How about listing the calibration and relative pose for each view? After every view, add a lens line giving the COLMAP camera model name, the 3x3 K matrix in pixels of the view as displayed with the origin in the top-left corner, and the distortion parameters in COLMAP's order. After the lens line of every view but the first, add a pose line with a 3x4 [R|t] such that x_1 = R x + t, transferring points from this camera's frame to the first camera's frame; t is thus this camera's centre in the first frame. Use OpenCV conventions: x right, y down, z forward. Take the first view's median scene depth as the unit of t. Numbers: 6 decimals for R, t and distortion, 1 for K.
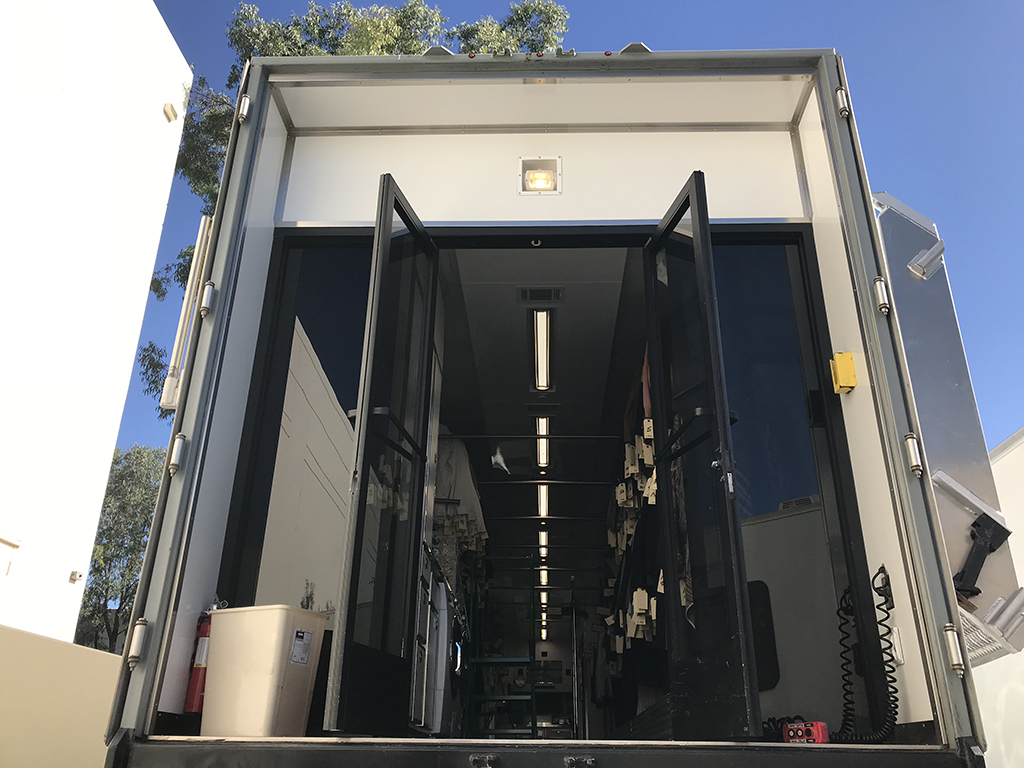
lens RADIAL K [[837.5, 0, 512.0], [0, 837.5, 384.0], [0, 0, 1]] dist [-0.002049, -0.001551]
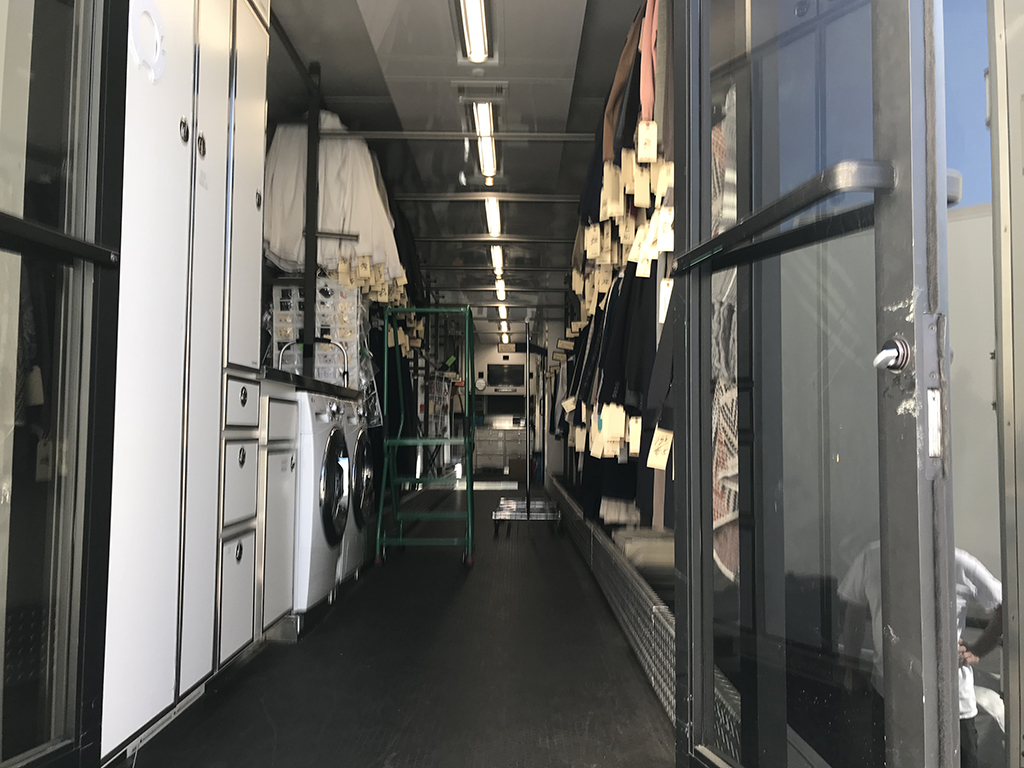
lens RADIAL K [[785.2, 0, 512.0], [0, 785.2, 384.0], [0, 0, 1]] dist [0.085841, -0.001185]
pose [[0.999630, -0.001105, 0.027191, 0.051144], [-0.009778, 0.917872, 0.396755, -0.007629], [-0.025396, -0.396874, 0.917522, 0.398843]]
